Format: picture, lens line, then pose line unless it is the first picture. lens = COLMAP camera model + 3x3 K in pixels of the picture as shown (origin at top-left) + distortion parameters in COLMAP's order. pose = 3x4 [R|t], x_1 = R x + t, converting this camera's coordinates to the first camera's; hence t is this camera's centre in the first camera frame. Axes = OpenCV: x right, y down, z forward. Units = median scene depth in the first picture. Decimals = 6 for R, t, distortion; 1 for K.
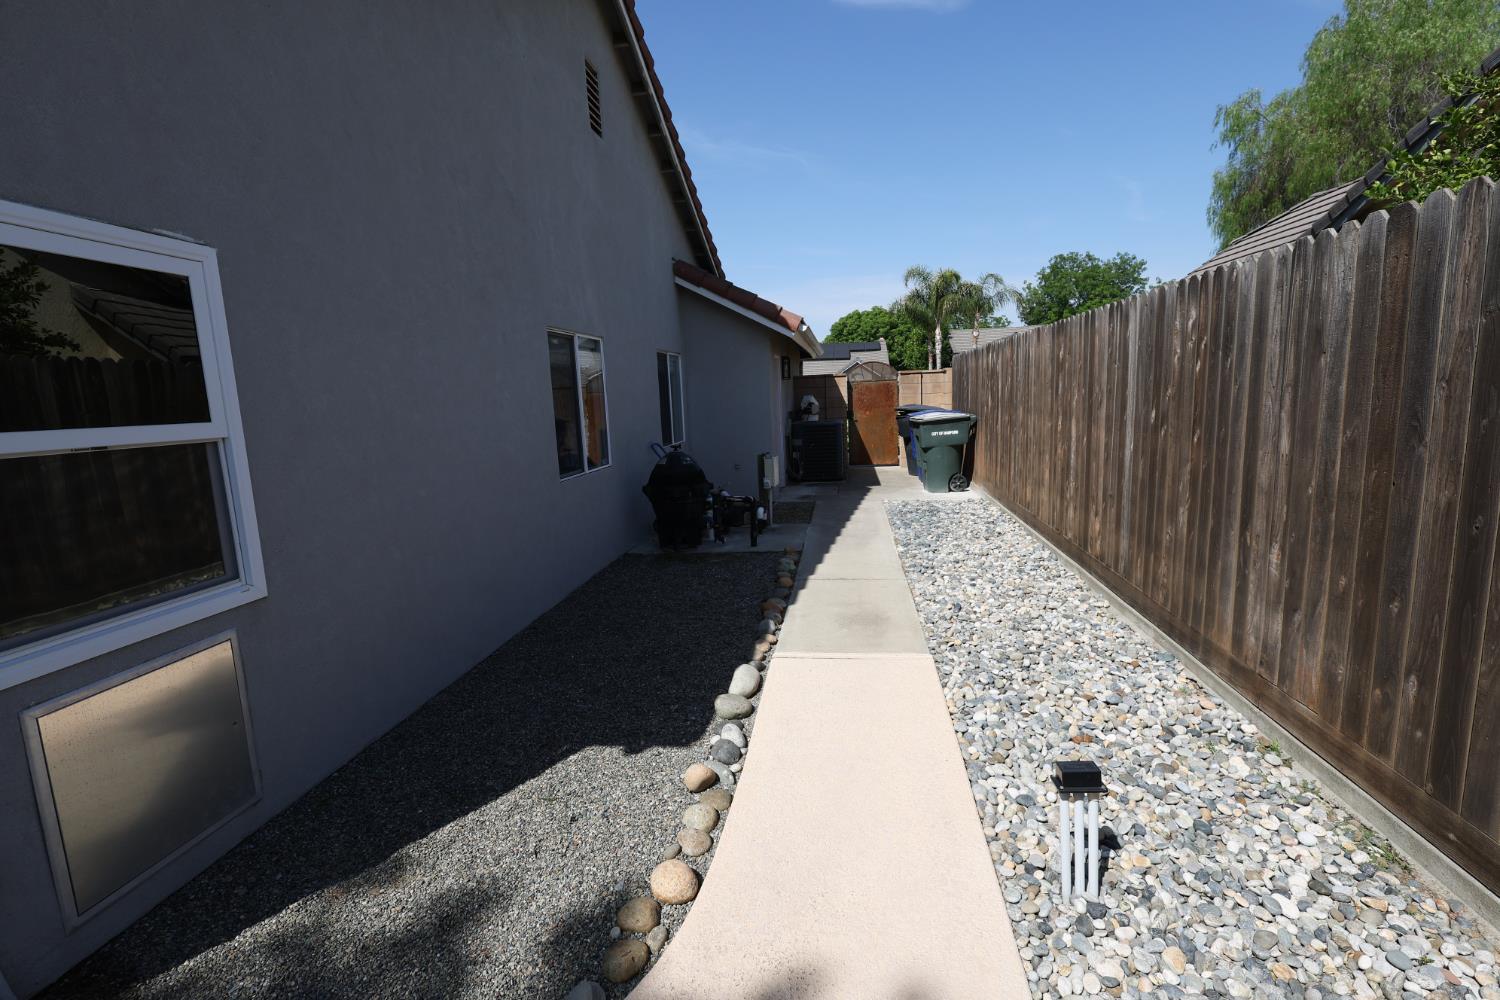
lens RADIAL K [[687.2, 0, 749.0], [0, 687.2, 493.9], [0, 0, 1]] dist [-0.002038, -0.000442]
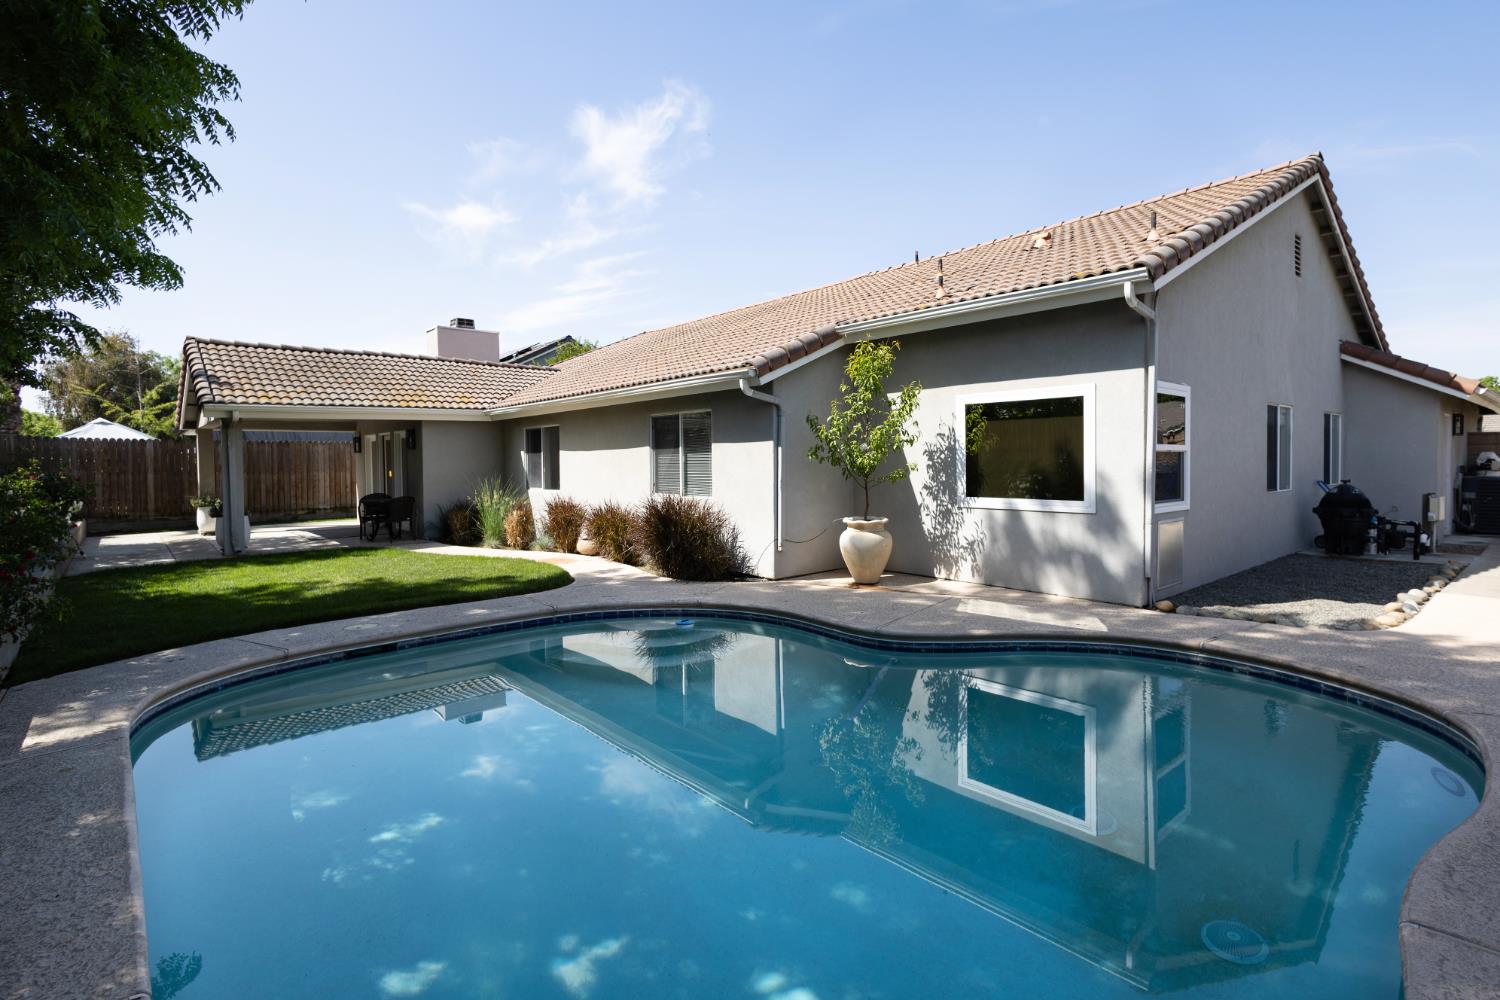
lens RADIAL K [[732.1, 0, 750.8], [0, 732.1, 469.8], [0, 0, 1]] dist [0.000094, 0.000289]
pose [[0.755796, 0.048116, -0.653037, -0.037849], [-0.120754, 0.990434, -0.066779, 0.118695], [0.643576, 0.129329, 0.754376, -0.696848]]
